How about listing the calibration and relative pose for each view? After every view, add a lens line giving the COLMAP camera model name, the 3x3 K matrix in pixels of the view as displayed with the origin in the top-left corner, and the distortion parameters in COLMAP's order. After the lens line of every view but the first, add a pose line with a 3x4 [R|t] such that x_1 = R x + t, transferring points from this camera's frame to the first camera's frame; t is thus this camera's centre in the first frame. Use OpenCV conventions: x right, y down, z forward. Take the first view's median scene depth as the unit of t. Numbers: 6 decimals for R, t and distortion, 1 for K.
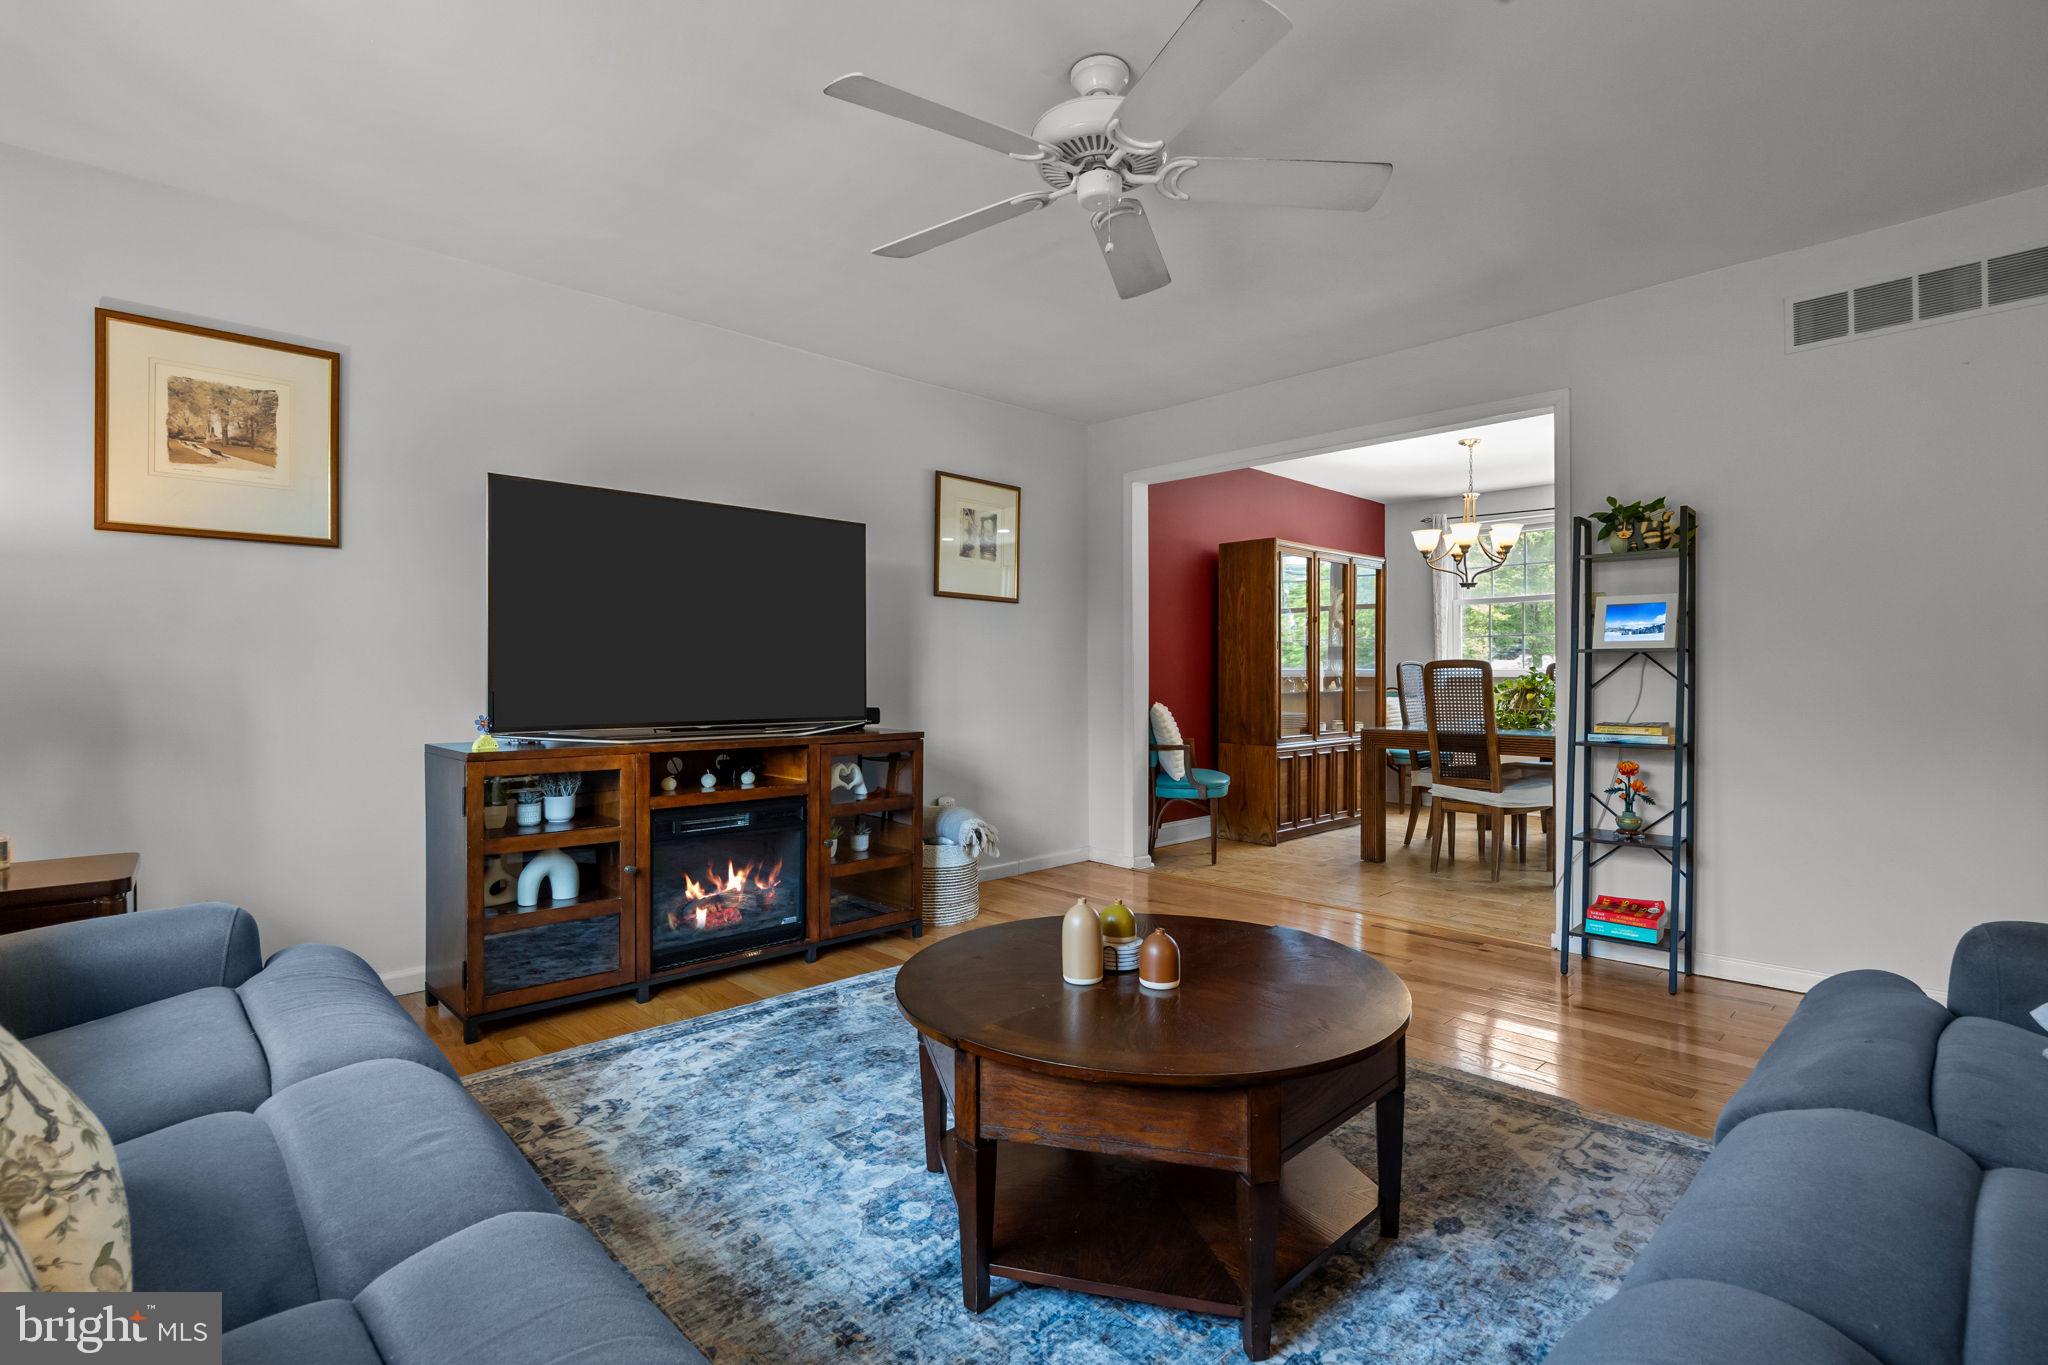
lens RADIAL K [[947.7, 0, 1037.2], [0, 947.7, 680.4], [0, 0, 1]] dist [-0.012089, 0.000322]
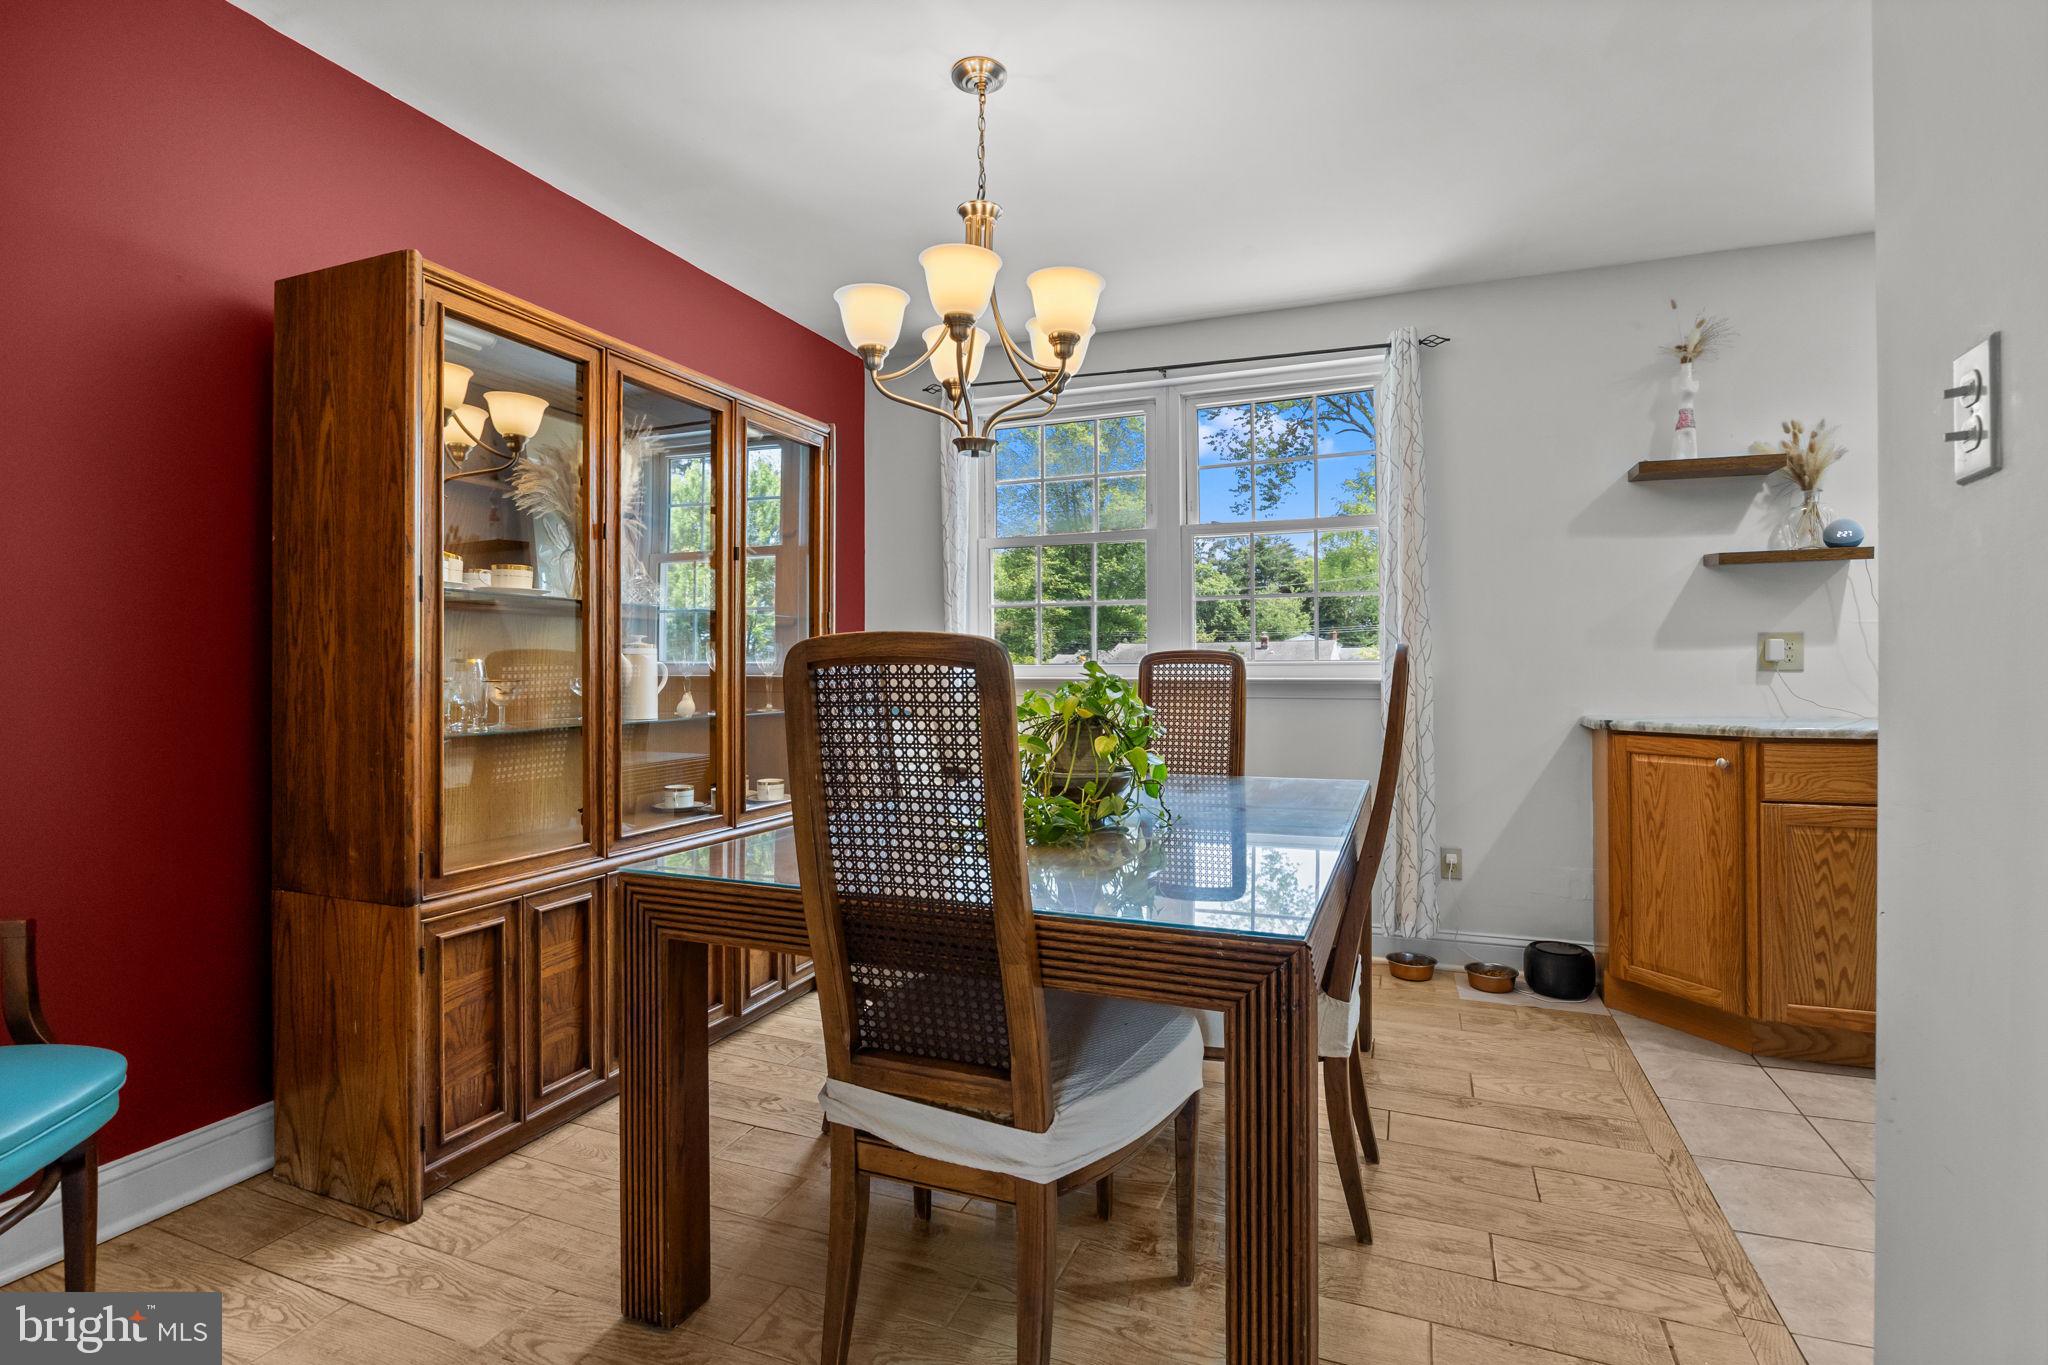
lens RADIAL K [[906.9, 0, 1026.1], [0, 906.9, 667.6], [0, 0, 1]] dist [-0.016347, -0.000201]
pose [[0.914963, -0.000299, 0.403537, 0.308694], [0.003378, 0.999970, -0.006917, -0.007530], [-0.403523, 0.007692, 0.914937, 0.620767]]
